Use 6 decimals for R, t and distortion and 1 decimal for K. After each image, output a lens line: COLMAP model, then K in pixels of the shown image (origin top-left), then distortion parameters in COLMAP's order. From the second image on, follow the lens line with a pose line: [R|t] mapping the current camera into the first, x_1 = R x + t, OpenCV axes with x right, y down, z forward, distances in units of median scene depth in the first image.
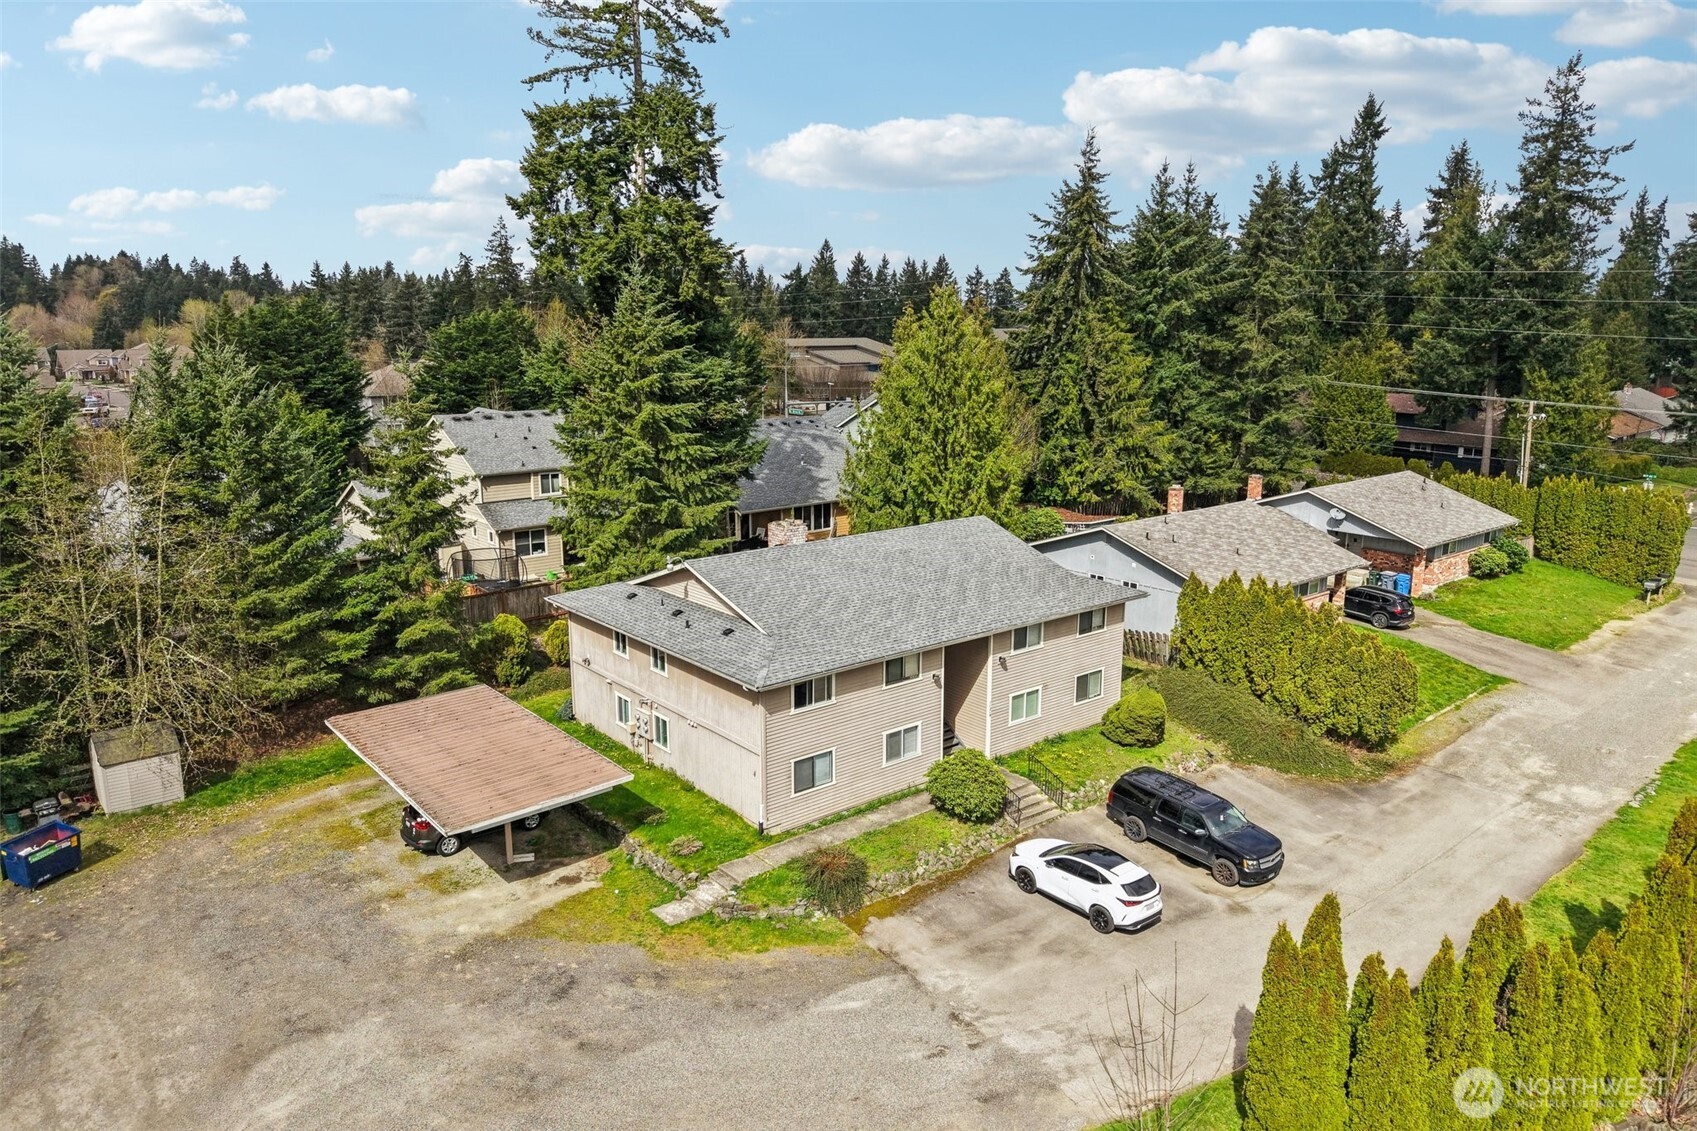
lens RADIAL K [[1120.5, 0, 848.5], [0, 1120.5, 565.5], [0, 0, 1]] dist [0.022020, -0.000727]
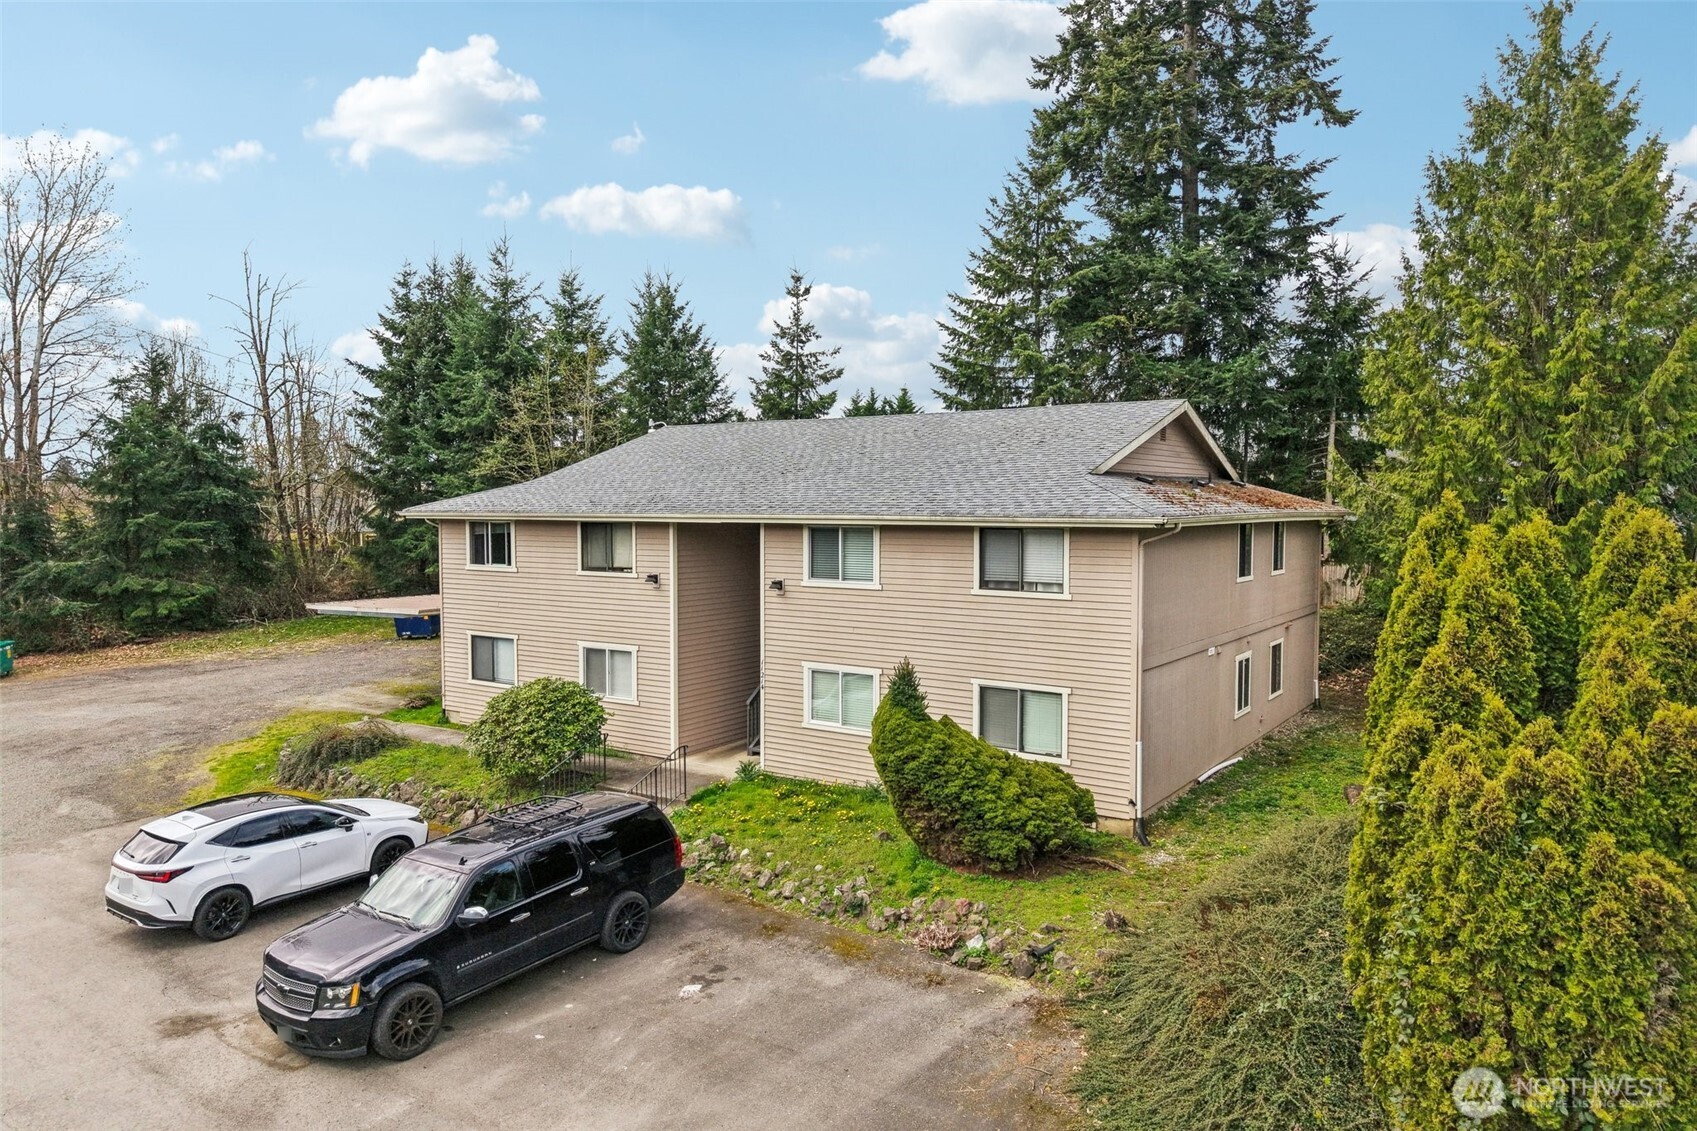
lens RADIAL K [[1142.1, 0, 848.5], [0, 1142.1, 565.5], [0, 0, 1]] dist [0.000594, 0.007346]
pose [[0.308423, 0.064041, -0.949091, 0.686042], [-0.192171, 0.981354, 0.003769, 0.069224], [0.931636, 0.181226, 0.314979, 0.891568]]
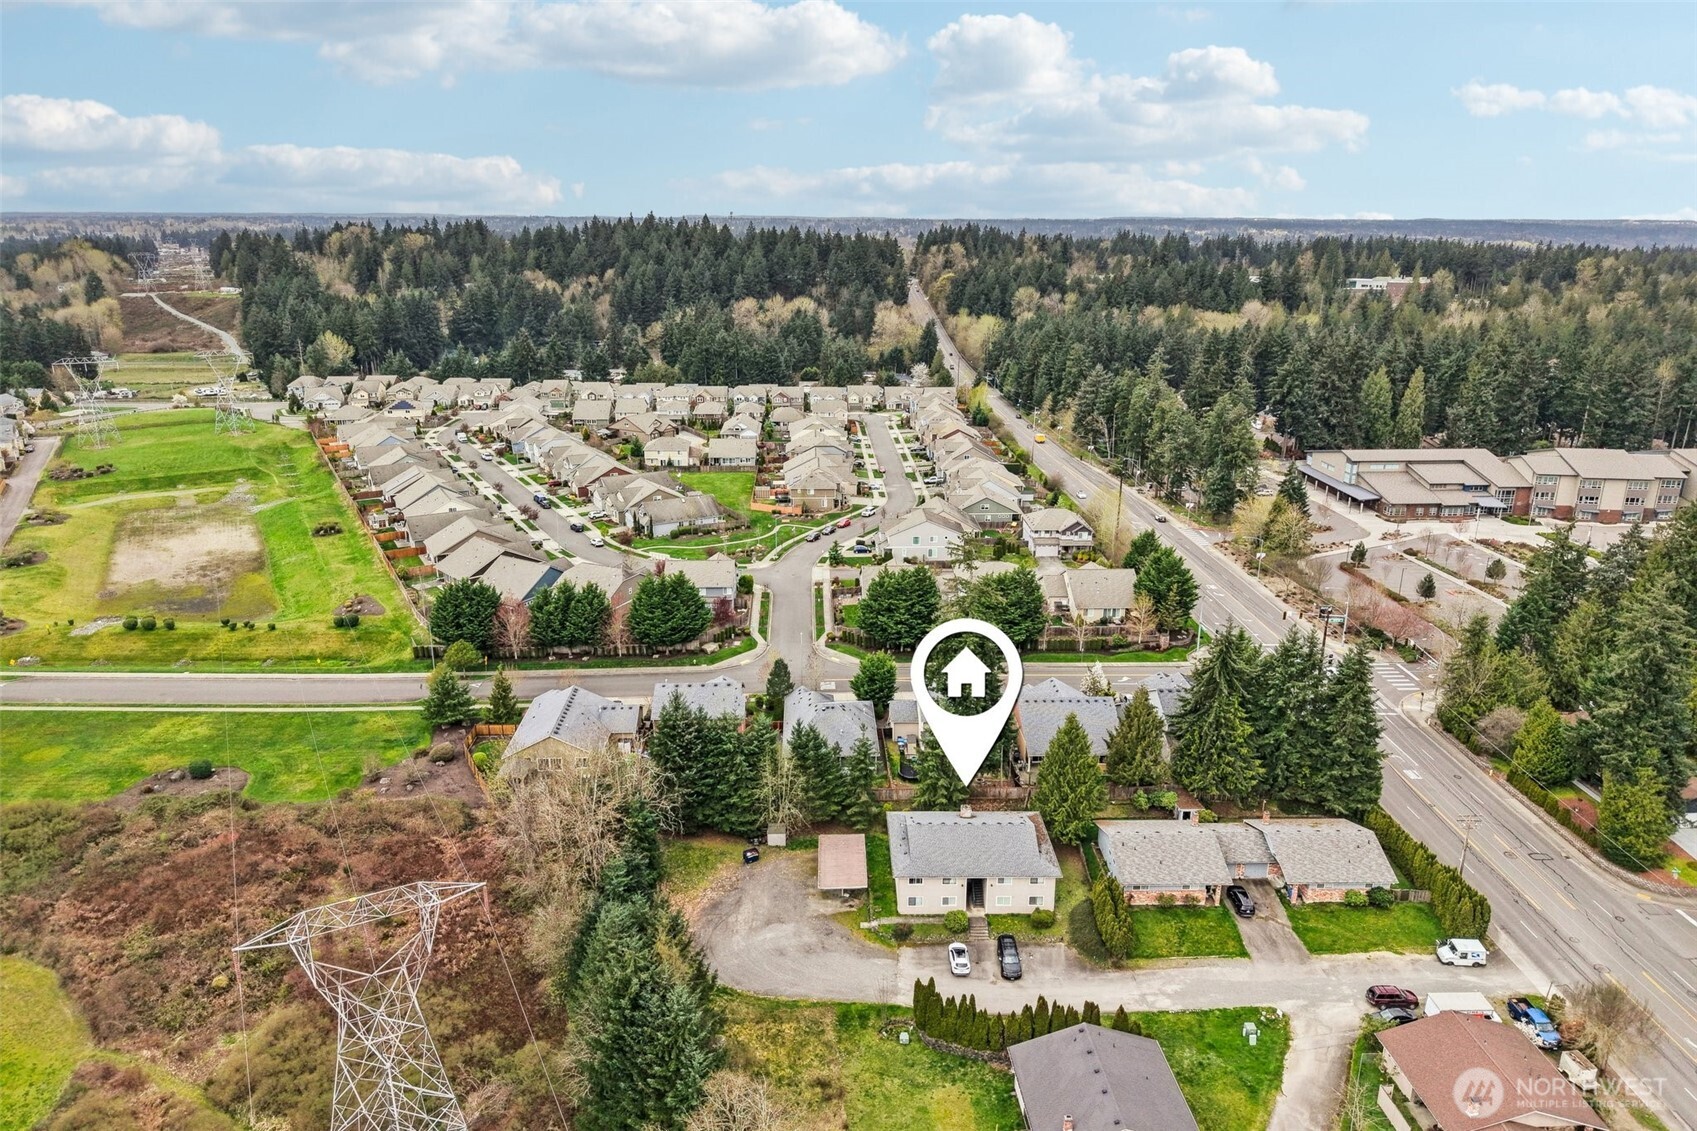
lens RADIAL K [[1120.5, 0, 848.5], [0, 1120.5, 565.5], [0, 0, 1]] dist [0.022020, -0.000727]
pose [[0.785067, 0.182341, -0.591964, 1.559791], [-0.134144, 0.983059, 0.124905, -1.161660], [0.604711, -0.018650, 0.796227, -1.762969]]
